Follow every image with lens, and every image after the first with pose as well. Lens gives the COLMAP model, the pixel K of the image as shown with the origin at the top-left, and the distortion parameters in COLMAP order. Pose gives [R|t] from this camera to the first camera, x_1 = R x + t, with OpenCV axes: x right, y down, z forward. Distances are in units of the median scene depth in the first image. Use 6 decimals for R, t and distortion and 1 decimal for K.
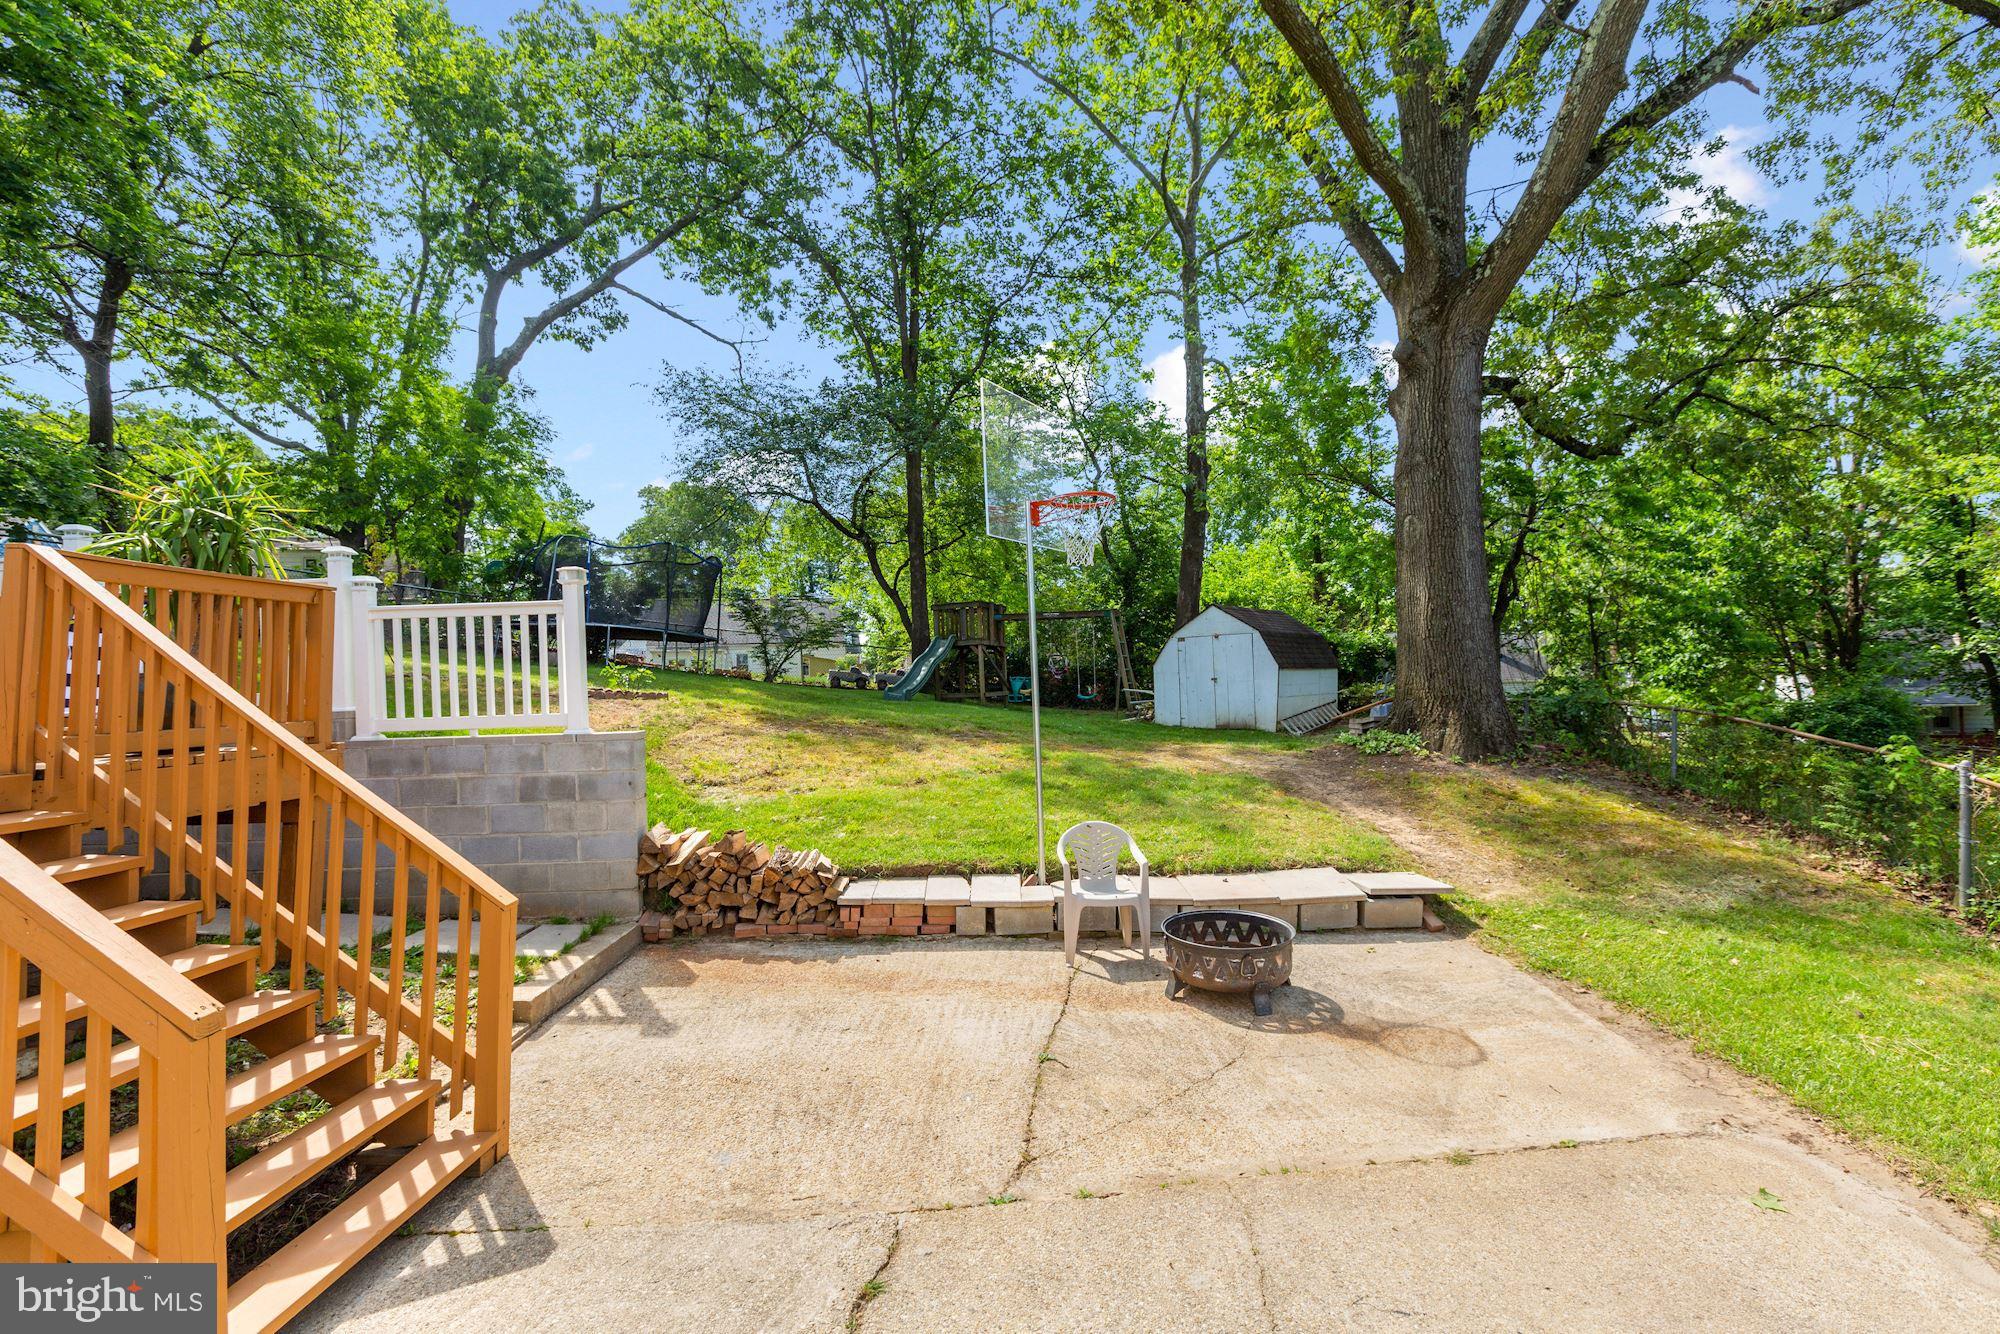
lens RADIAL K [[925.5, 0, 999.1], [0, 925.5, 661.5], [0, 0, 1]] dist [0.000181, -0.000387]
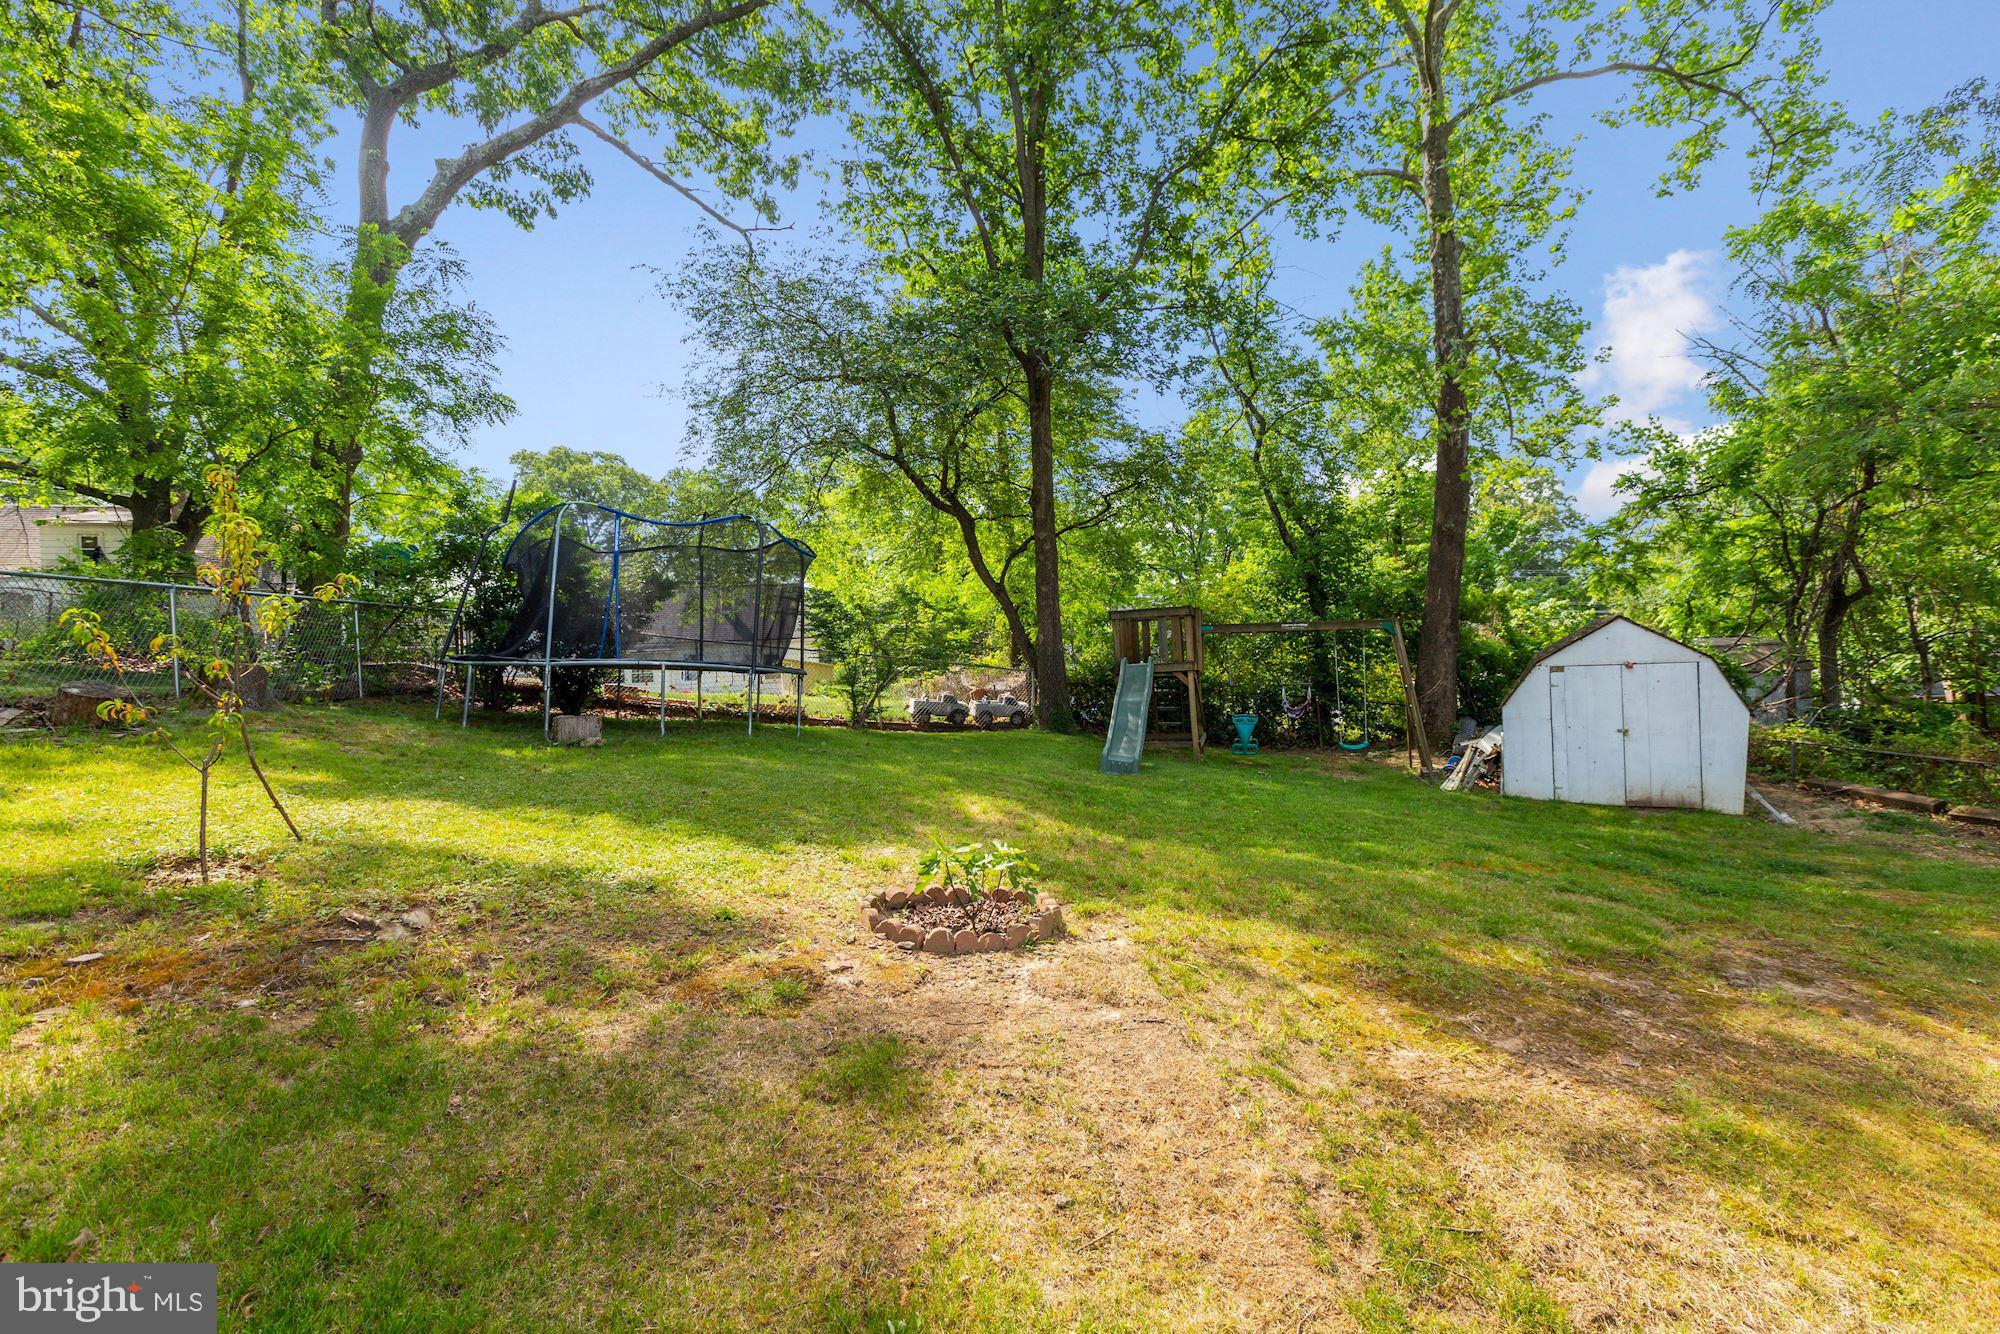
lens RADIAL K [[910.7, 0, 995.5], [0, 910.7, 676.1], [0, 0, 1]] dist [0.002497, -0.000636]
pose [[0.991450, -0.018587, 0.129156, -0.208974], [0.012697, 0.998848, 0.046276, -0.039563], [-0.129868, -0.044240, 0.990544, 0.299895]]
